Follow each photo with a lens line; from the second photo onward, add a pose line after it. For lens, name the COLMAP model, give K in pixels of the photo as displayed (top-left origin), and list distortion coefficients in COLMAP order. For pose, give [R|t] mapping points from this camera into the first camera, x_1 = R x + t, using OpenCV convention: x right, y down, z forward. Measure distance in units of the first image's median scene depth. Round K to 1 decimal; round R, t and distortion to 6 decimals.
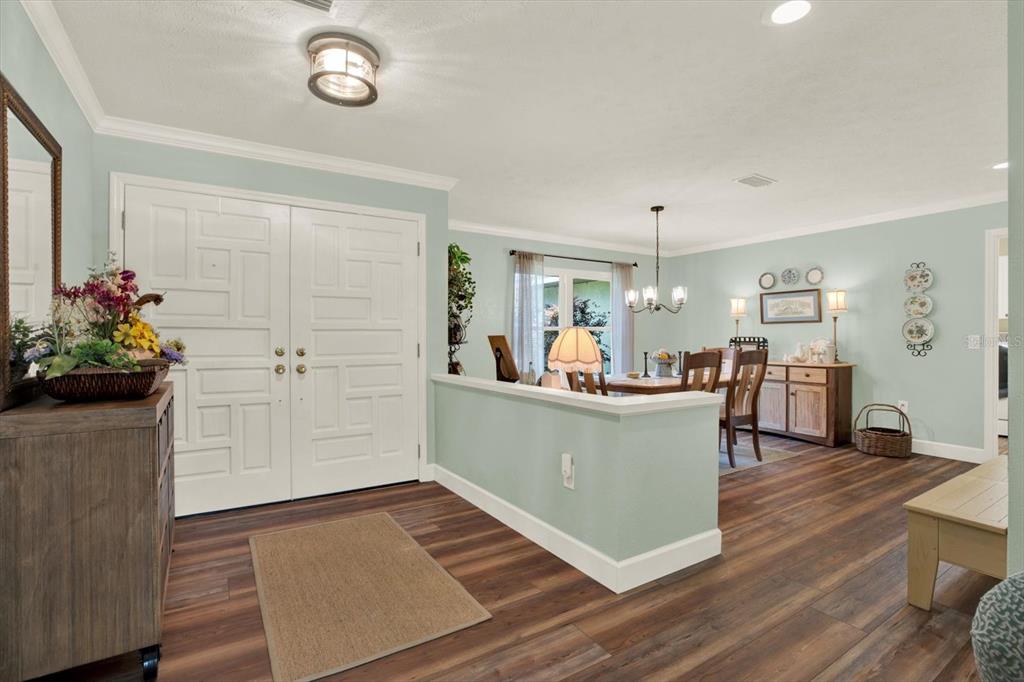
lens RADIAL K [[477.8, 0, 511.4], [0, 477.8, 343.6], [0, 0, 1]] dist [-0.020772, 0.000536]
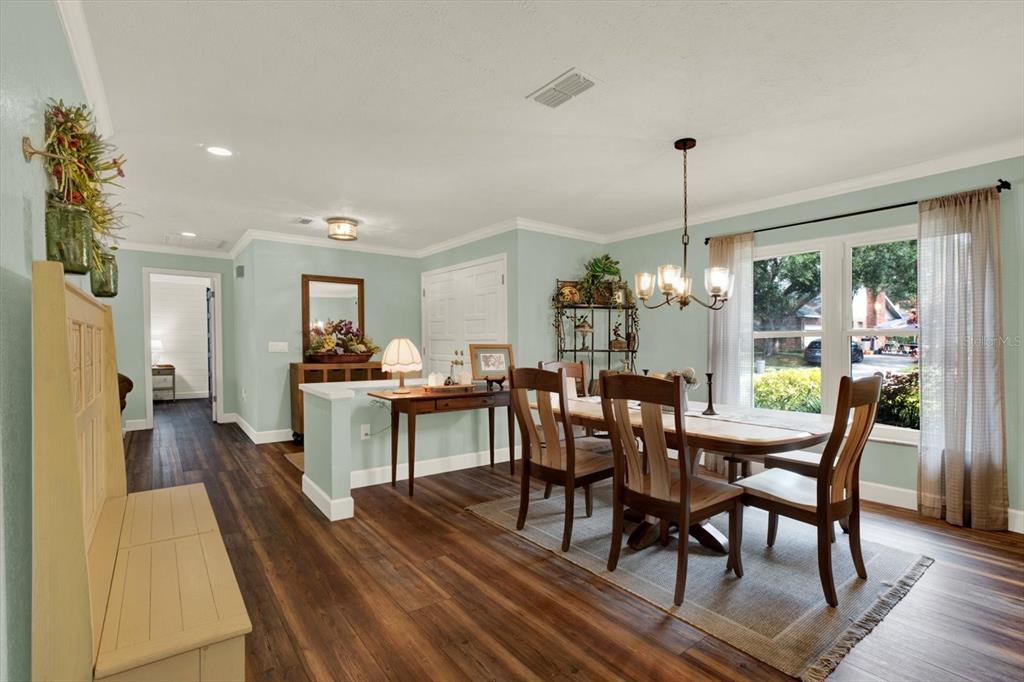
lens RADIAL K [[477.8, 0, 511.4], [0, 477.8, 343.6], [0, 0, 1]] dist [-0.020772, 0.000536]
pose [[0.080673, 0.004705, -0.996730, 1.297178], [-0.019170, 0.999811, 0.003168, -0.025003], [0.996556, 0.018852, 0.080748, 1.029884]]
